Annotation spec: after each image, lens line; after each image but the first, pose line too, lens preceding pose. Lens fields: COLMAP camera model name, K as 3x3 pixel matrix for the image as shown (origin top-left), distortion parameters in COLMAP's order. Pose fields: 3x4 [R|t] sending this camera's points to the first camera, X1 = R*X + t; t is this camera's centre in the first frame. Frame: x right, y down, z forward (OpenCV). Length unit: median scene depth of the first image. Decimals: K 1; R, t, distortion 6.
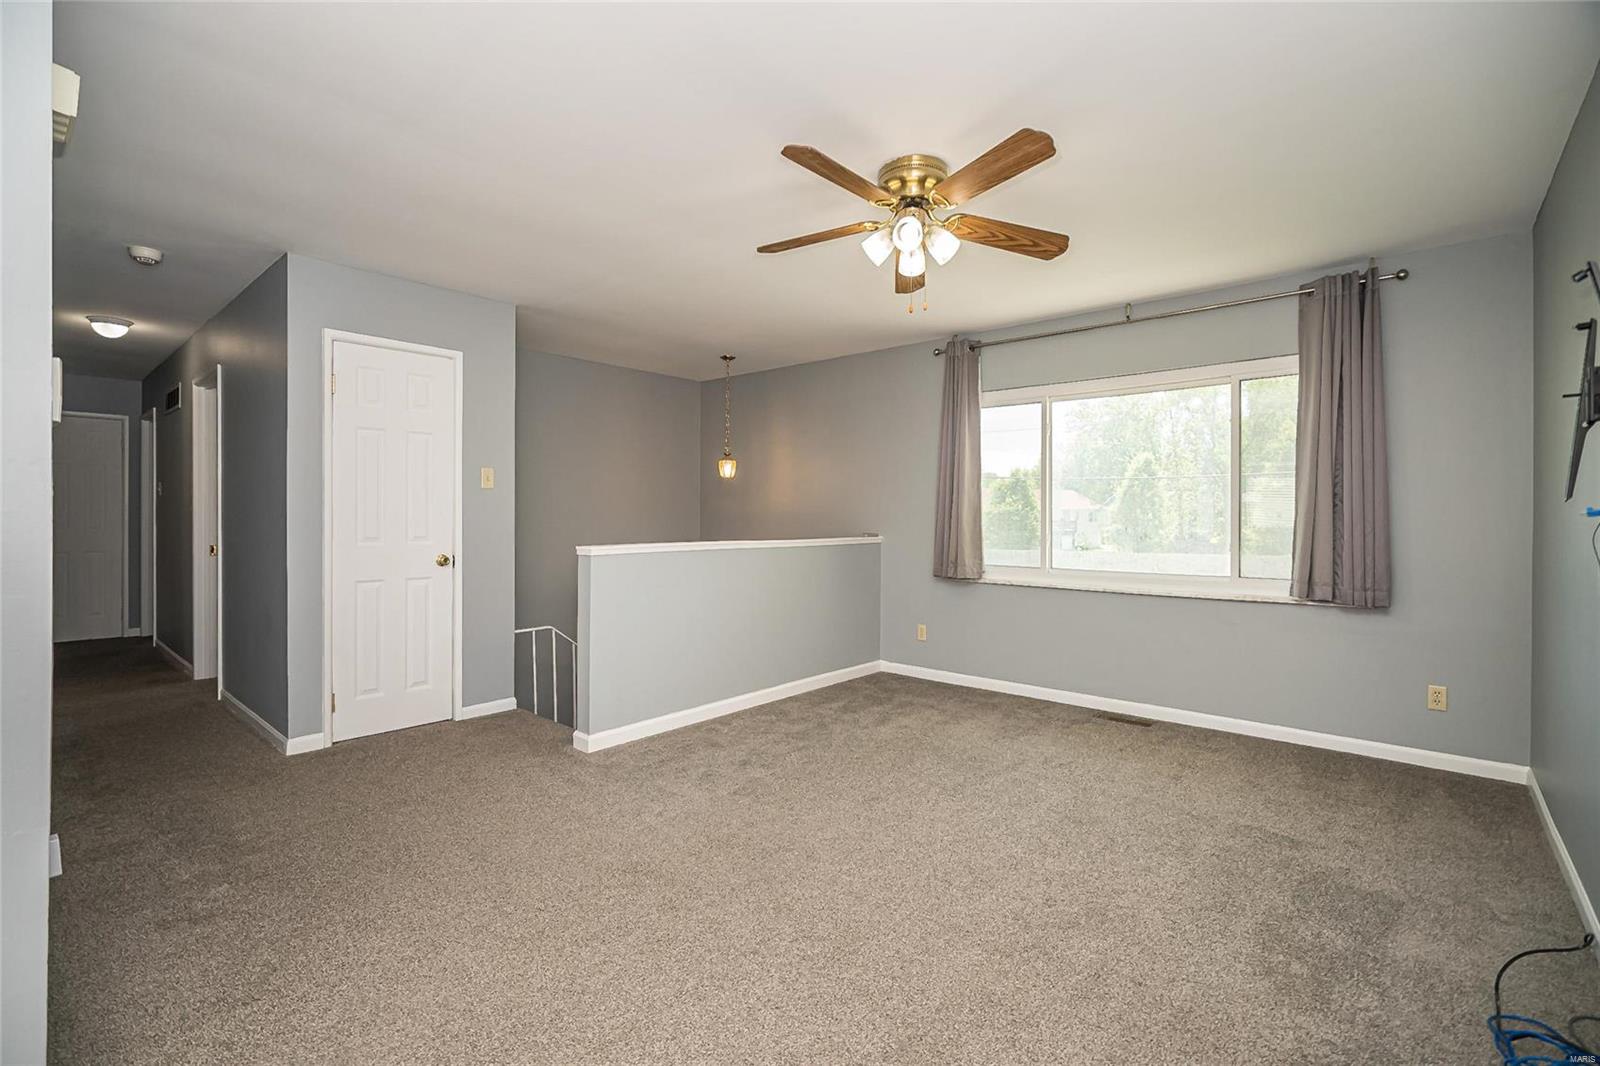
lens RADIAL K [[713.1, 0, 796.1], [0, 713.1, 522.2], [0, 0, 1]] dist [-0.000462, -0.000021]
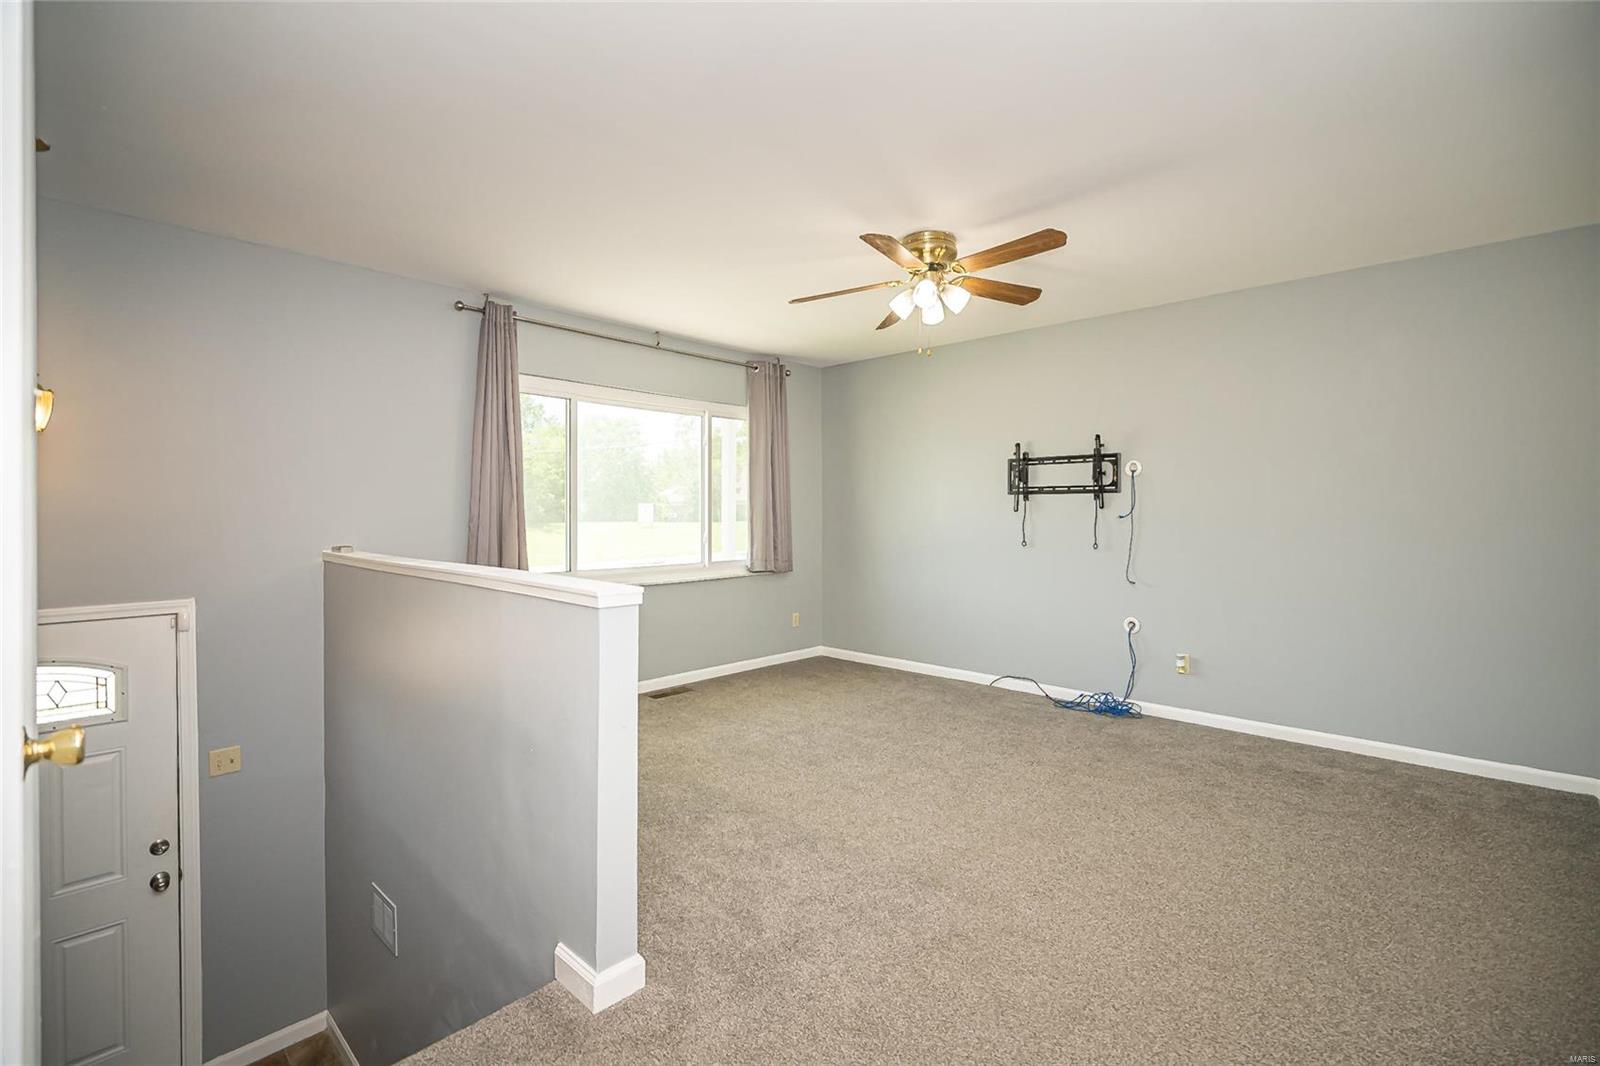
lens RADIAL K [[713.1, 0, 796.1], [0, 713.1, 522.2], [0, 0, 1]] dist [-0.000462, -0.000021]
pose [[0.041560, -0.013811, 0.999041, -0.749920], [0.008069, 0.999876, 0.013487, -0.016550], [-0.999103, 0.007500, 0.041666, 0.812134]]
